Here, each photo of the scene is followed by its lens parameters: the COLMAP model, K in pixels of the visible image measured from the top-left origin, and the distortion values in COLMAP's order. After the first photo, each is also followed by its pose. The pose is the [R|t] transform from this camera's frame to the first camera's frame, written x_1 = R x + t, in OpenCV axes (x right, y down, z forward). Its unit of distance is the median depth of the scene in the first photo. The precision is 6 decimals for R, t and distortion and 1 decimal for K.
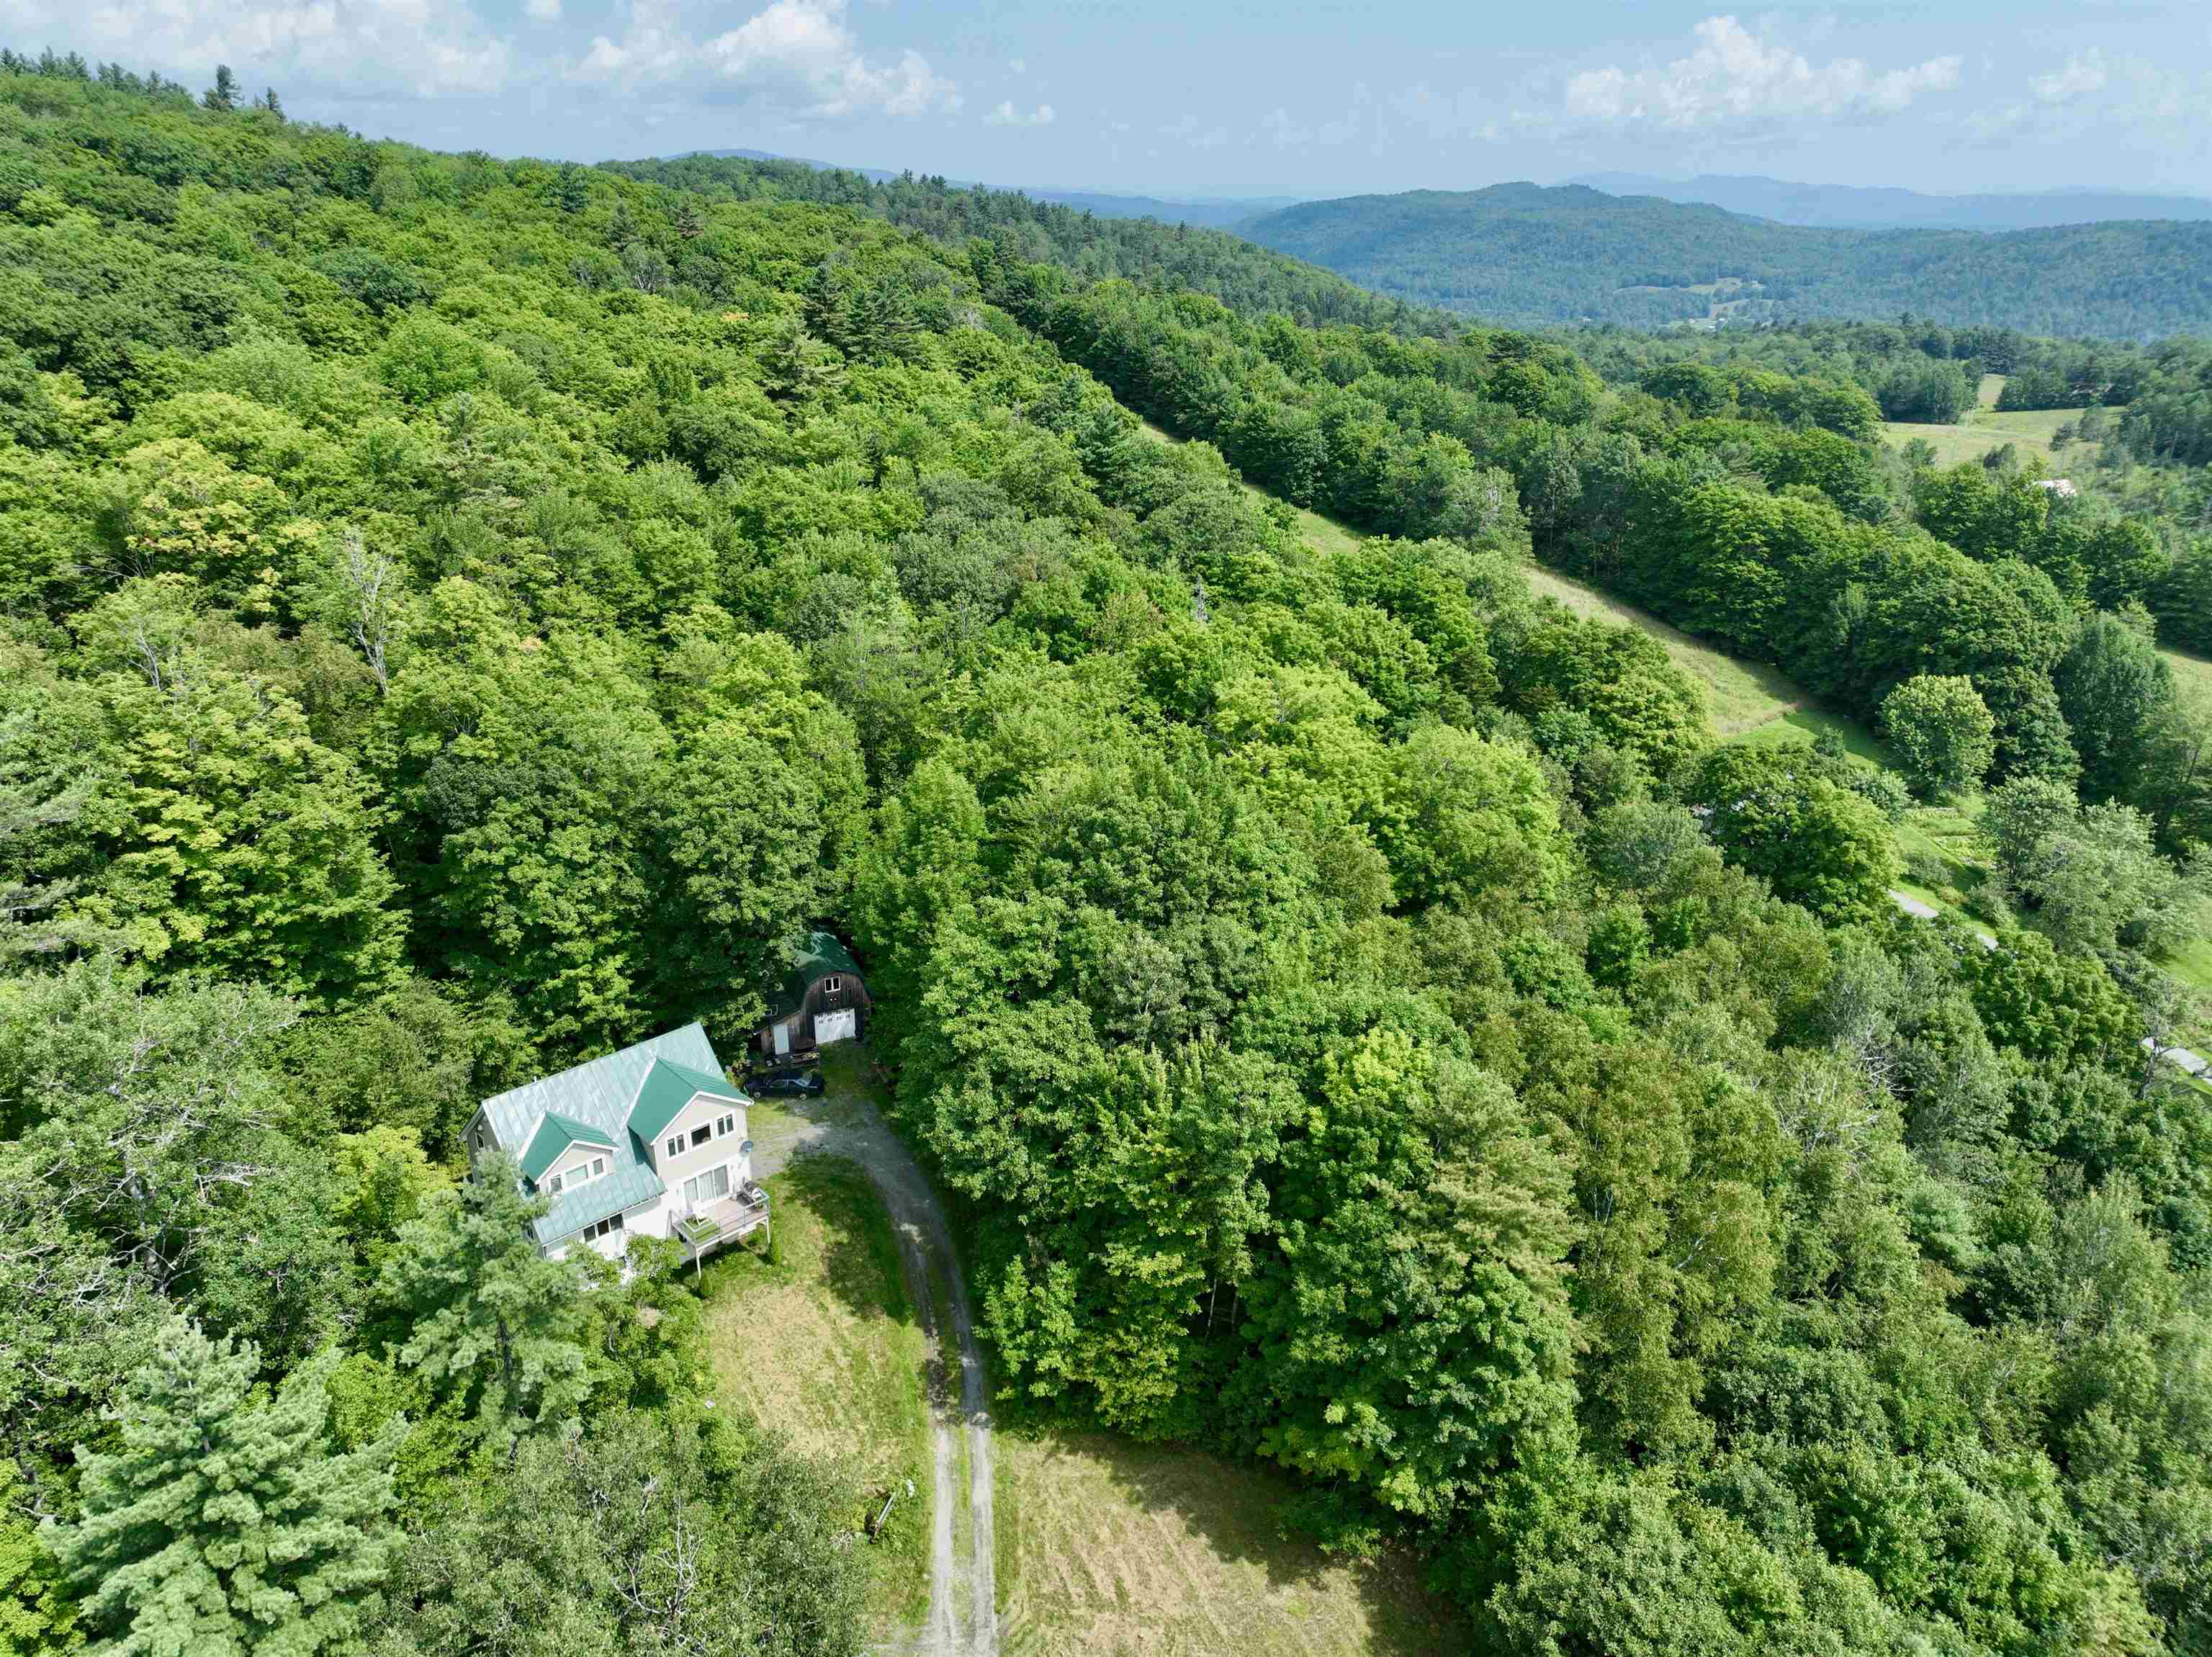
lens RADIAL K [[1556.6, 0, 1106.0], [0, 1556.6, 828.5], [0, 0, 1]] dist [0.014294, 0.006727]
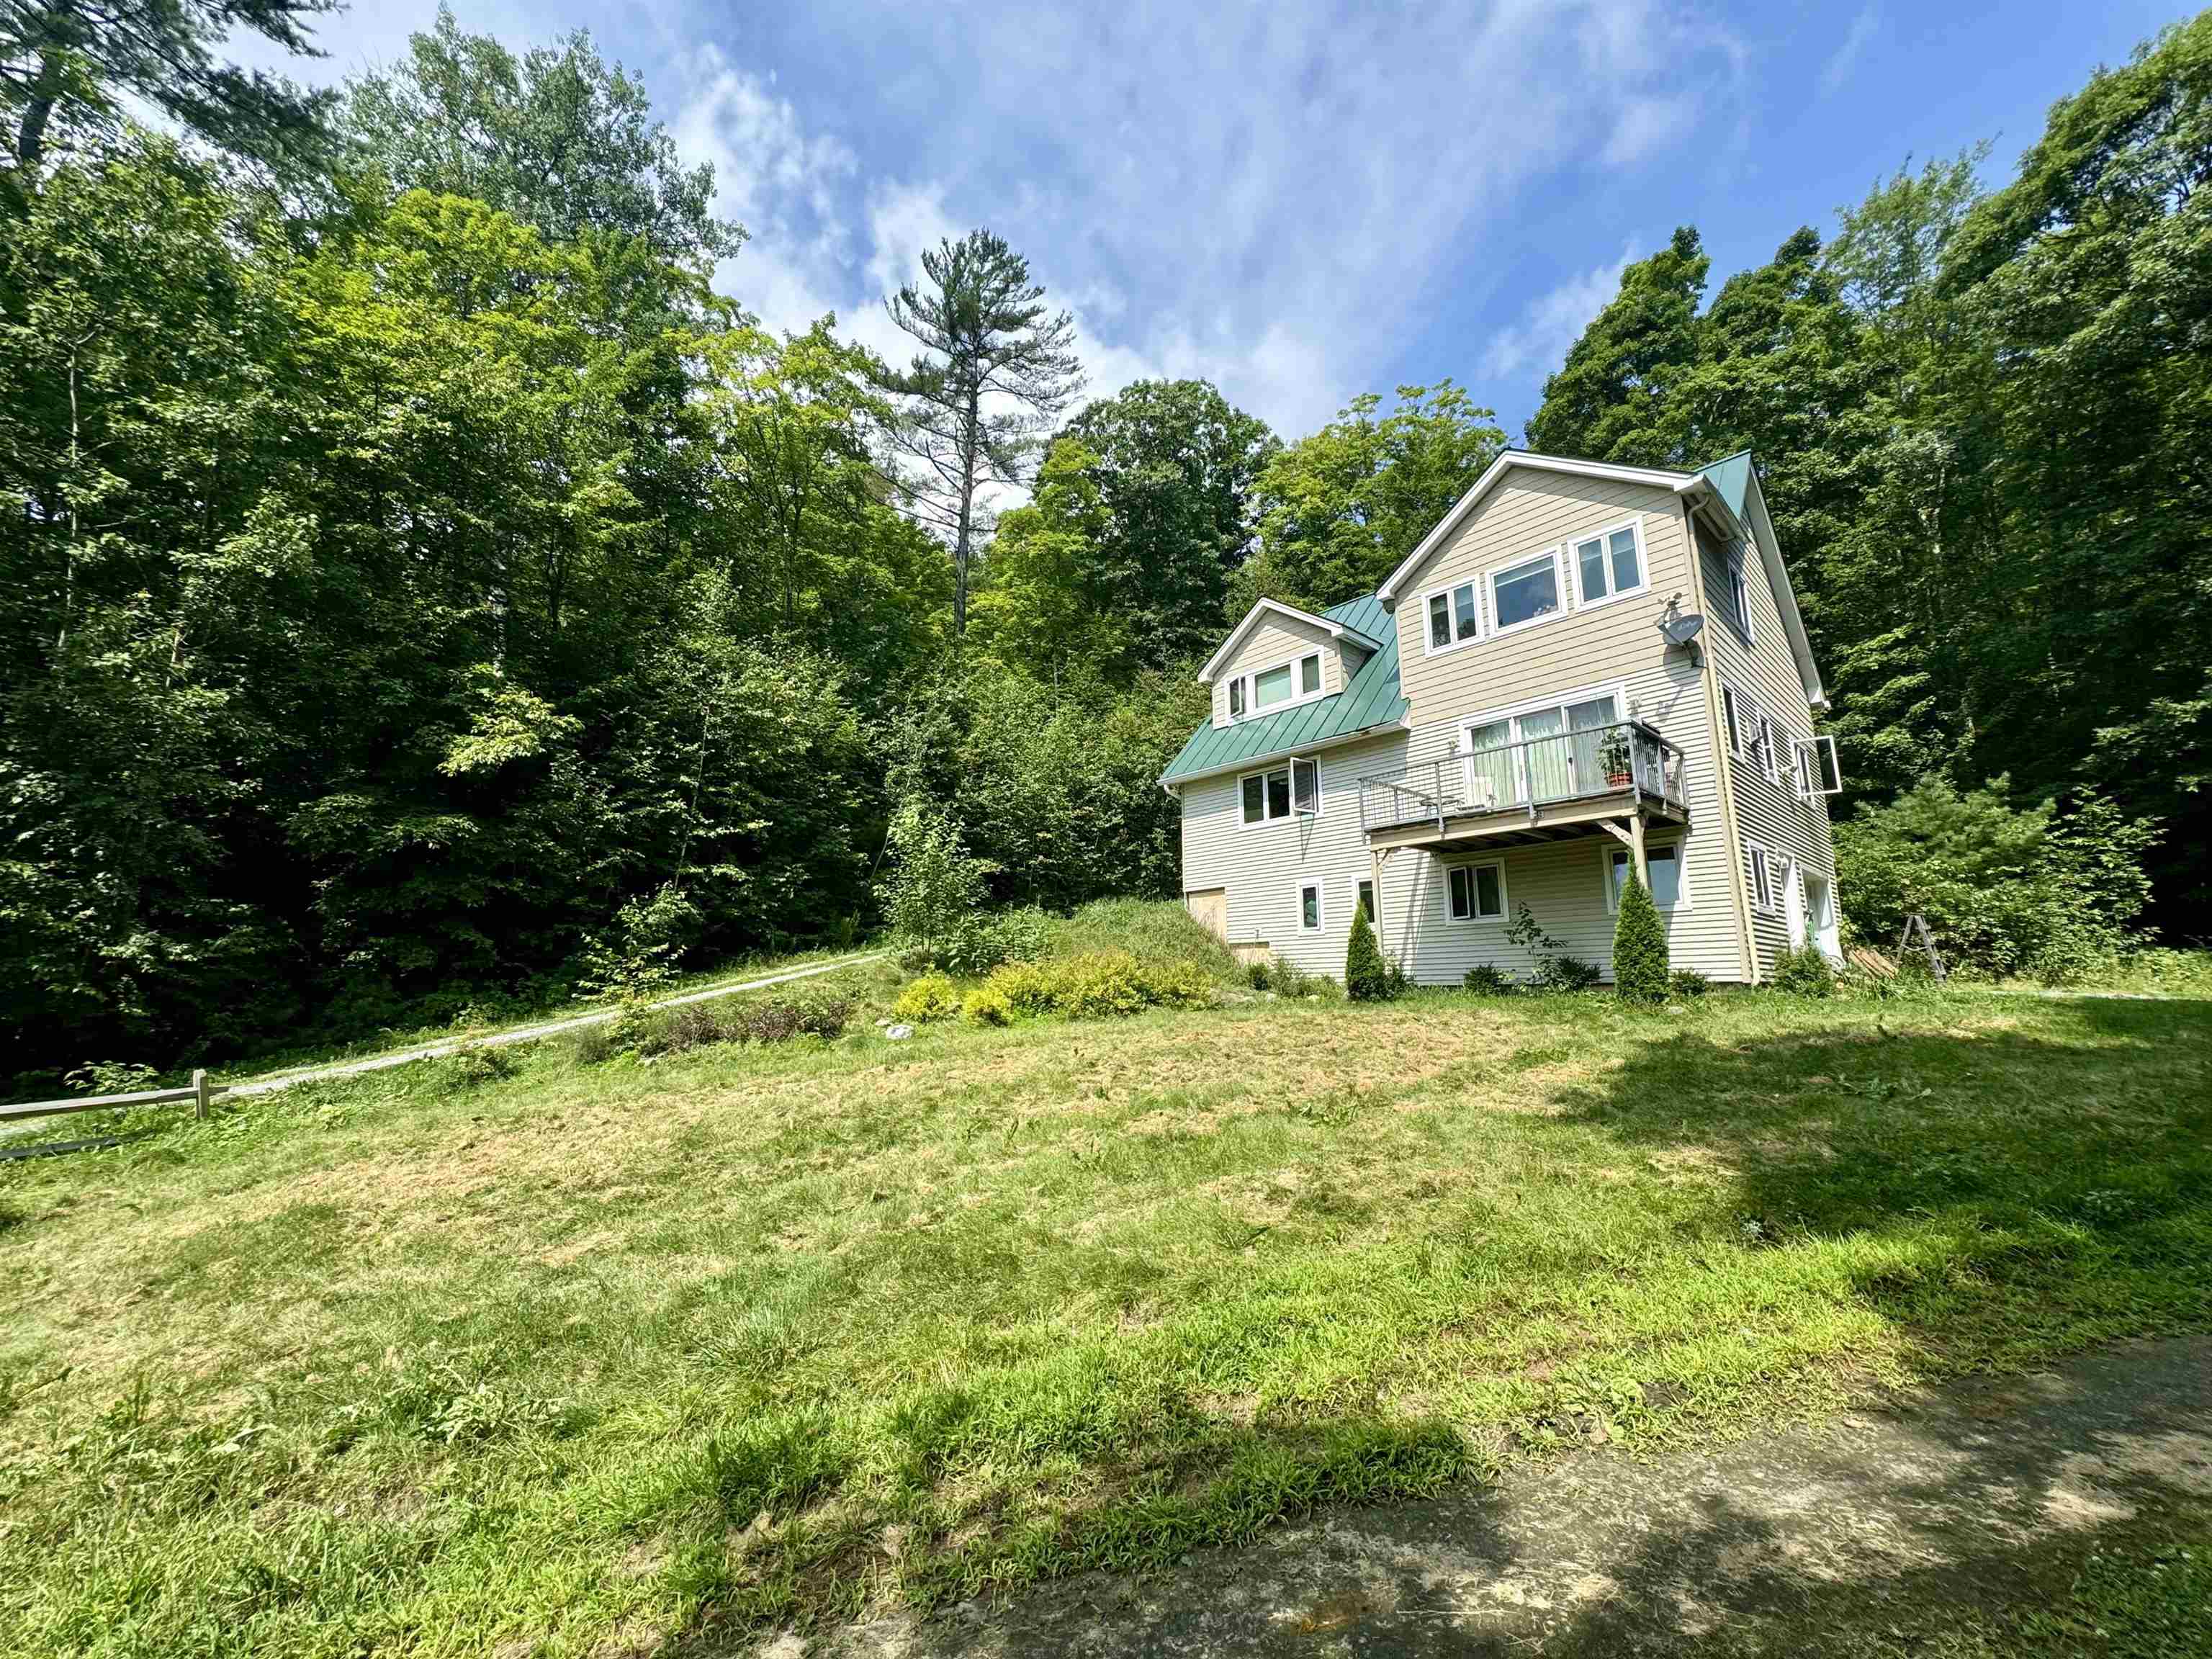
lens RADIAL K [[890.8, 0, 1106.0], [0, 890.8, 829.5], [0, 0, 1]] dist [0.016474, -0.000019]
pose [[0.011915, -0.199514, -0.979823, -0.076144], [-0.379544, 0.905657, -0.189028, 0.352175], [0.925097, 0.374138, -0.064933, 1.034567]]
